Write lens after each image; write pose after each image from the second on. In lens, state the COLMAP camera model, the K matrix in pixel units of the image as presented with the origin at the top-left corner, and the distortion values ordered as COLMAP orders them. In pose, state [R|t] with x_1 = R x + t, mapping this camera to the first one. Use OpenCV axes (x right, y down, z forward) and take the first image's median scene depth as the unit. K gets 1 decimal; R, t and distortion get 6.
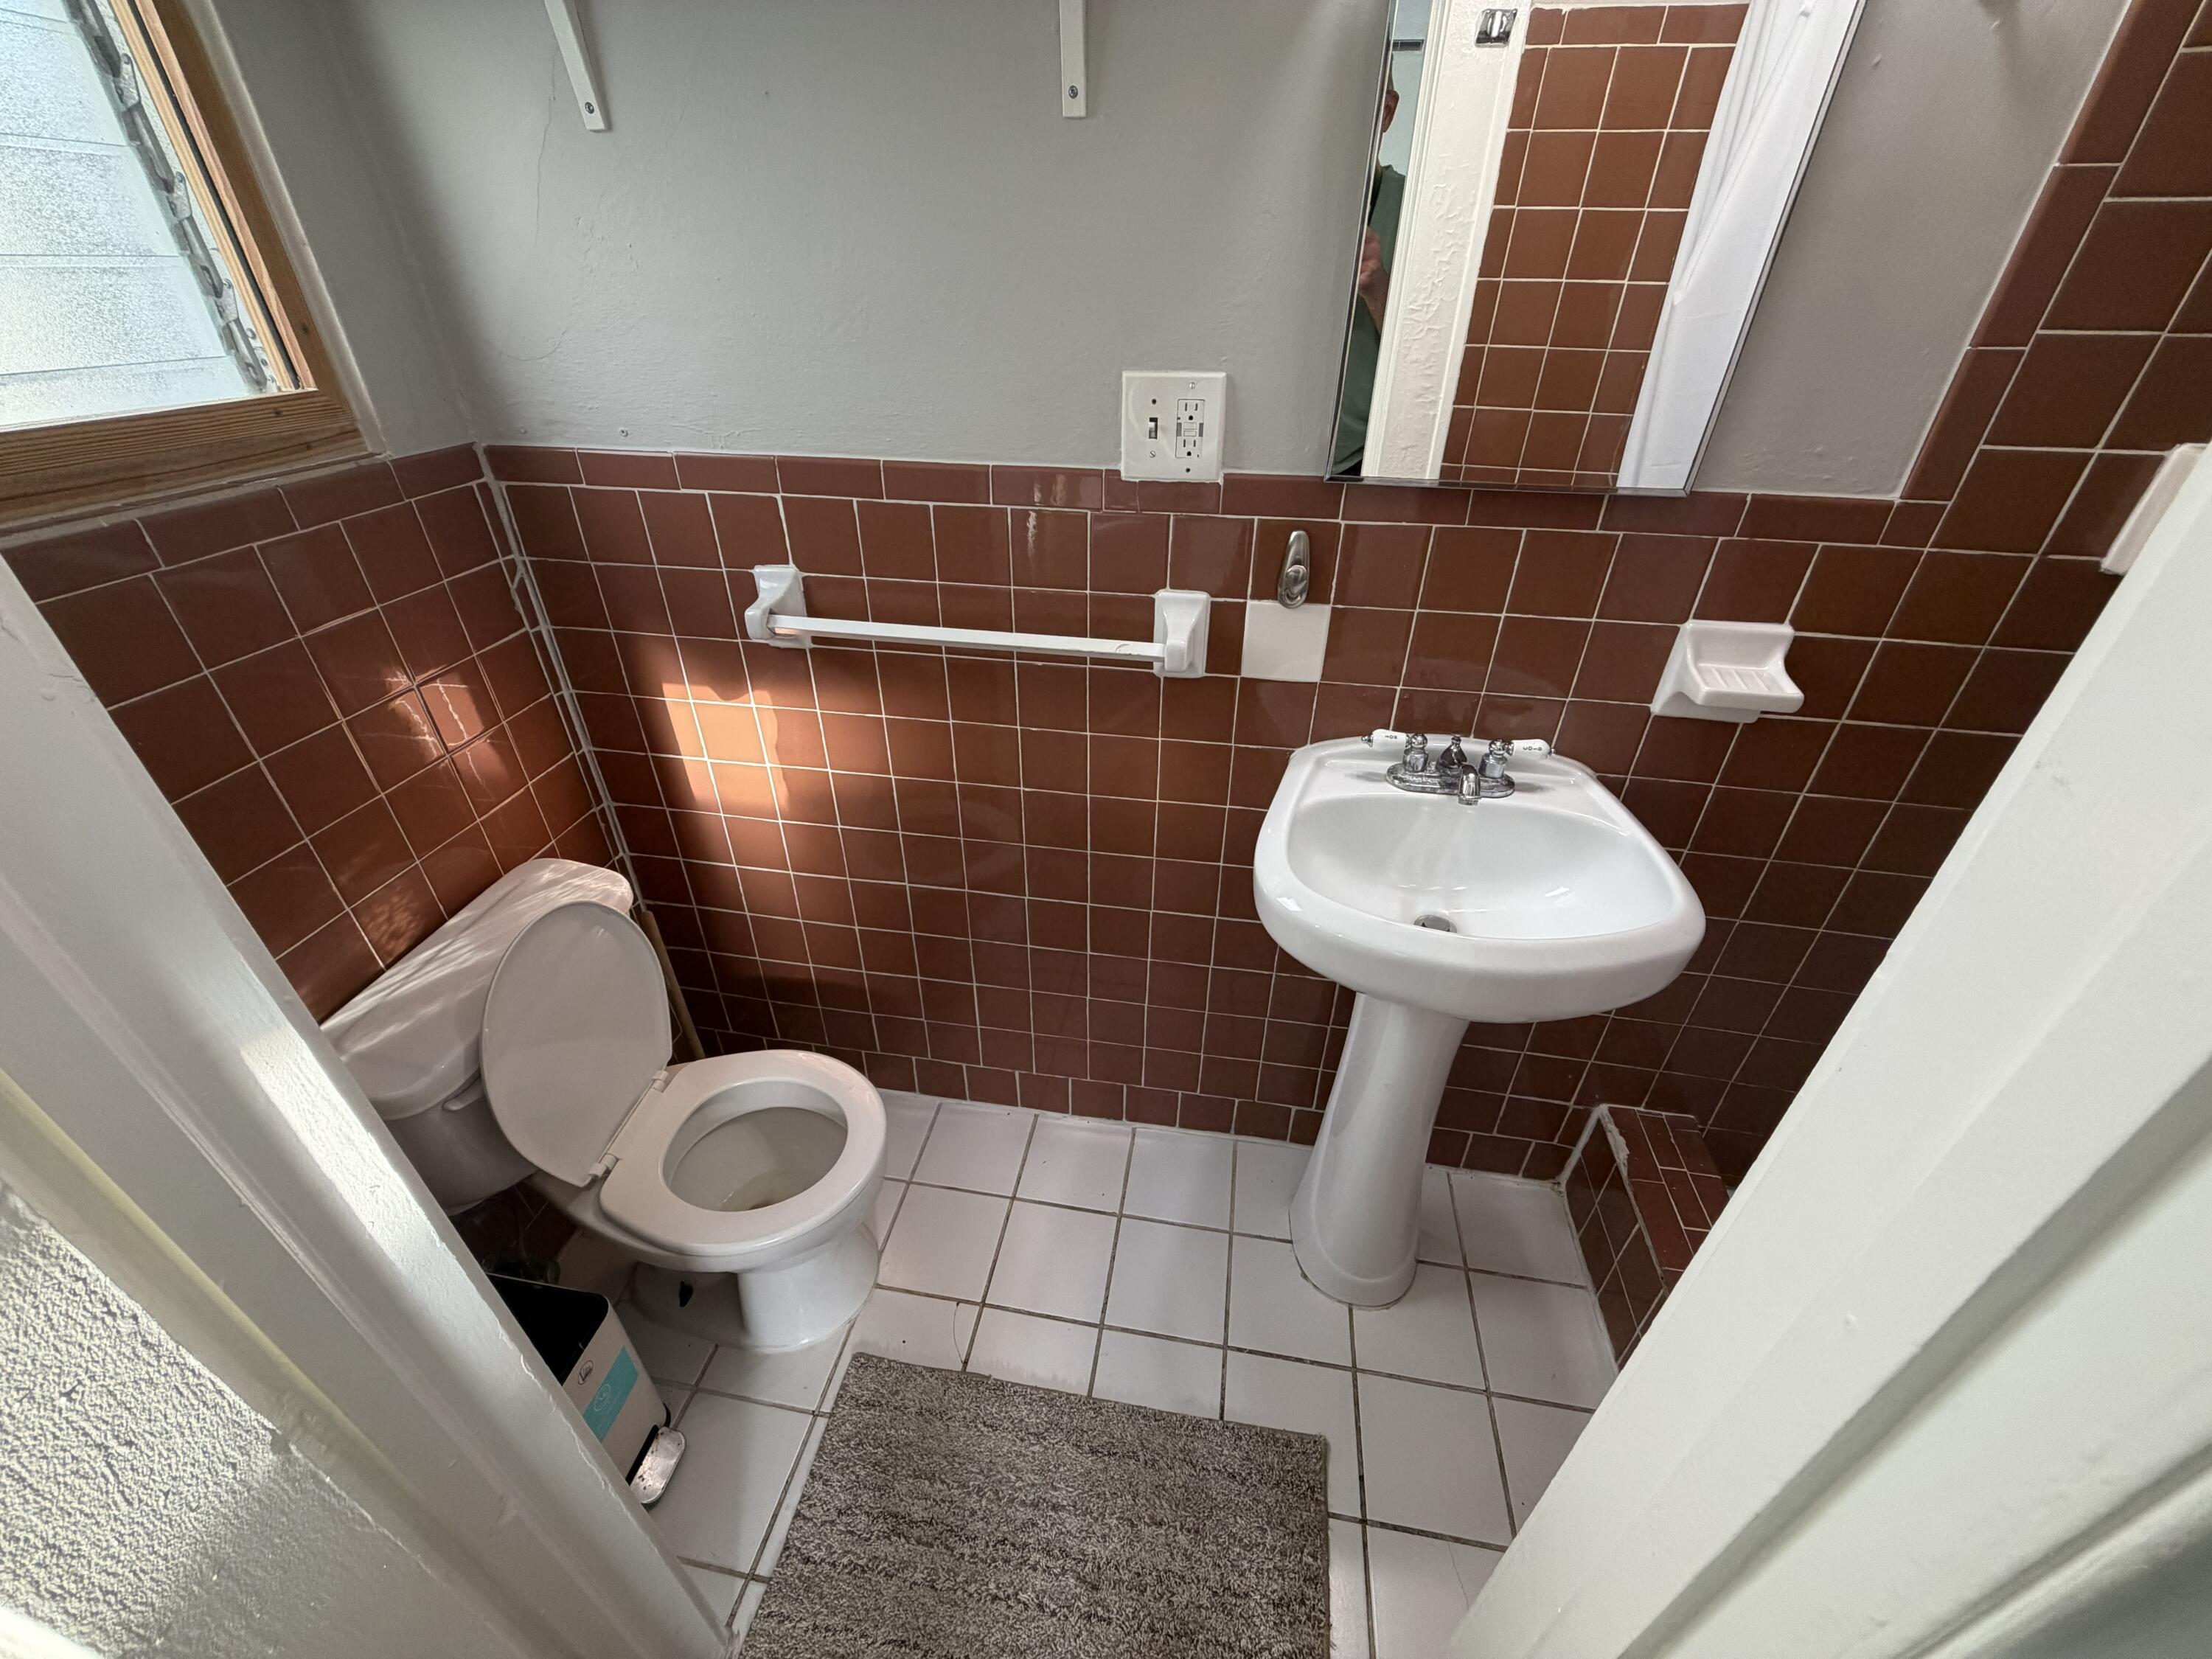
lens RADIAL K [[882.5, 0, 1098.4], [0, 882.5, 832.8], [0, 0, 1]] dist [-0.000080, 0.000117]
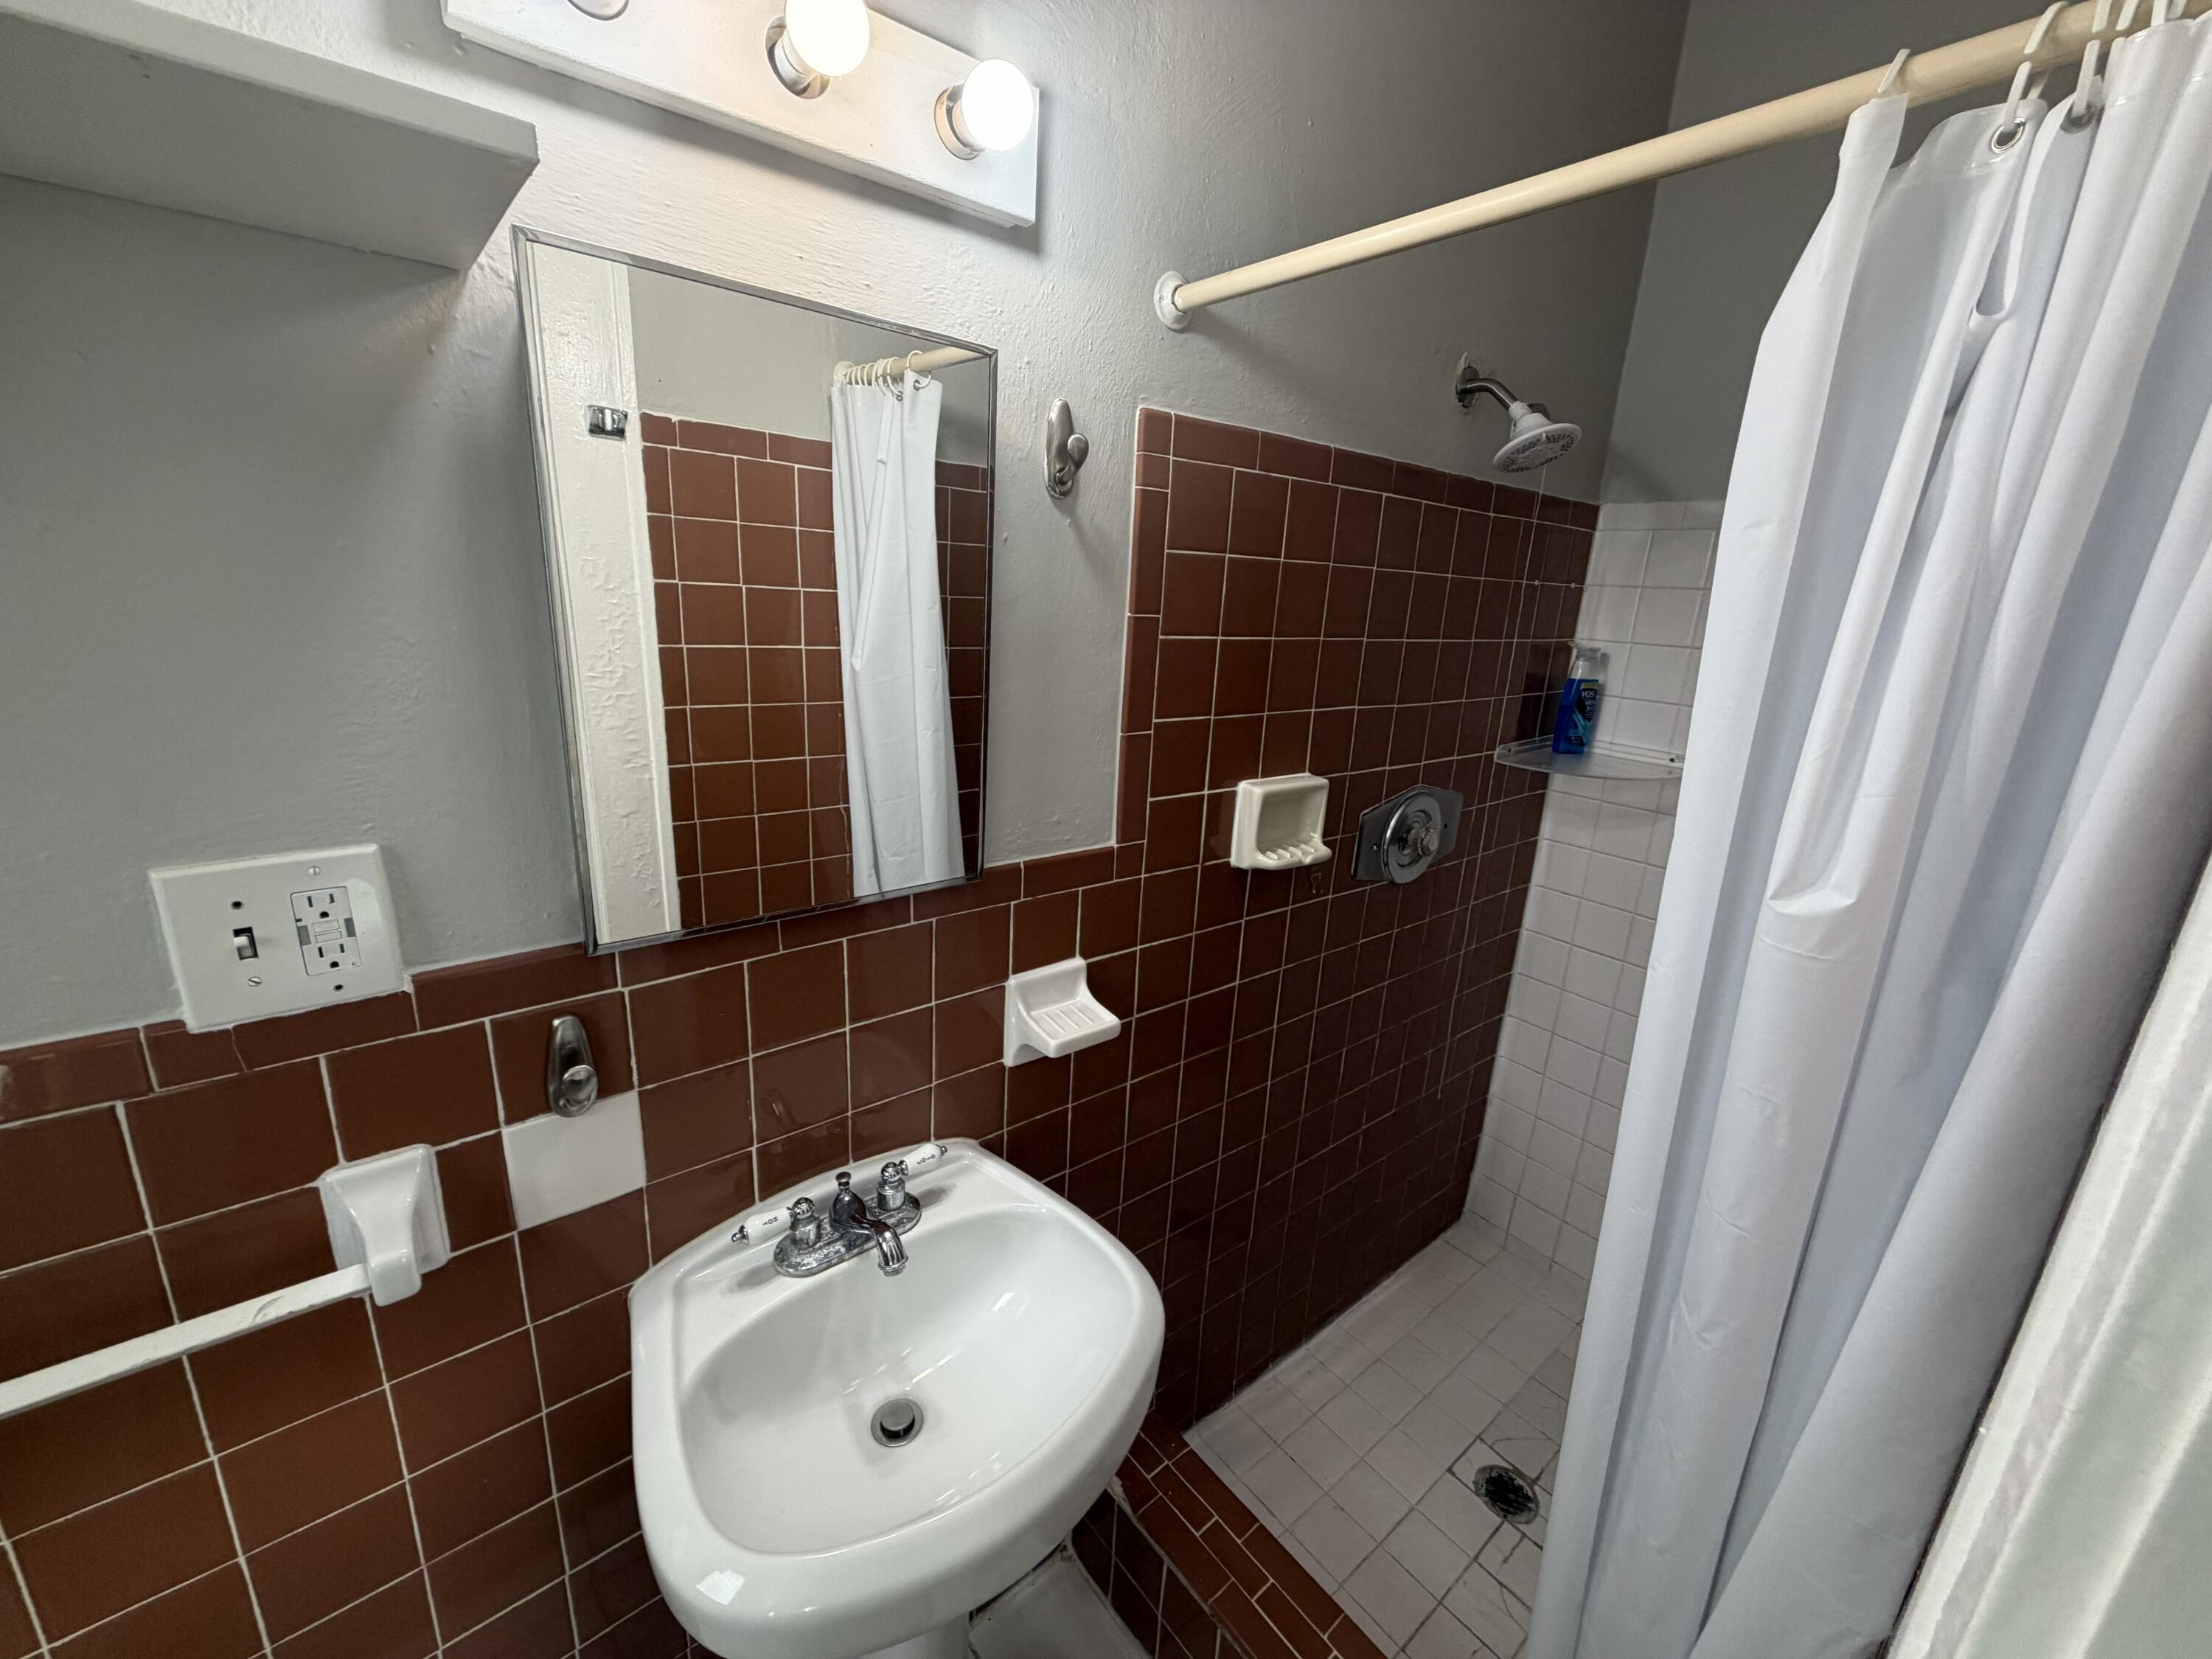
lens RADIAL K [[882.5, 0, 1098.4], [0, 882.5, 832.8], [0, 0, 1]] dist [-0.000080, 0.000117]
pose [[0.648203, -0.174972, 0.741092, 0.006614], [0.369146, 0.923438, -0.104853, -0.235033], [-0.666006, 0.341538, 0.663165, 0.184705]]
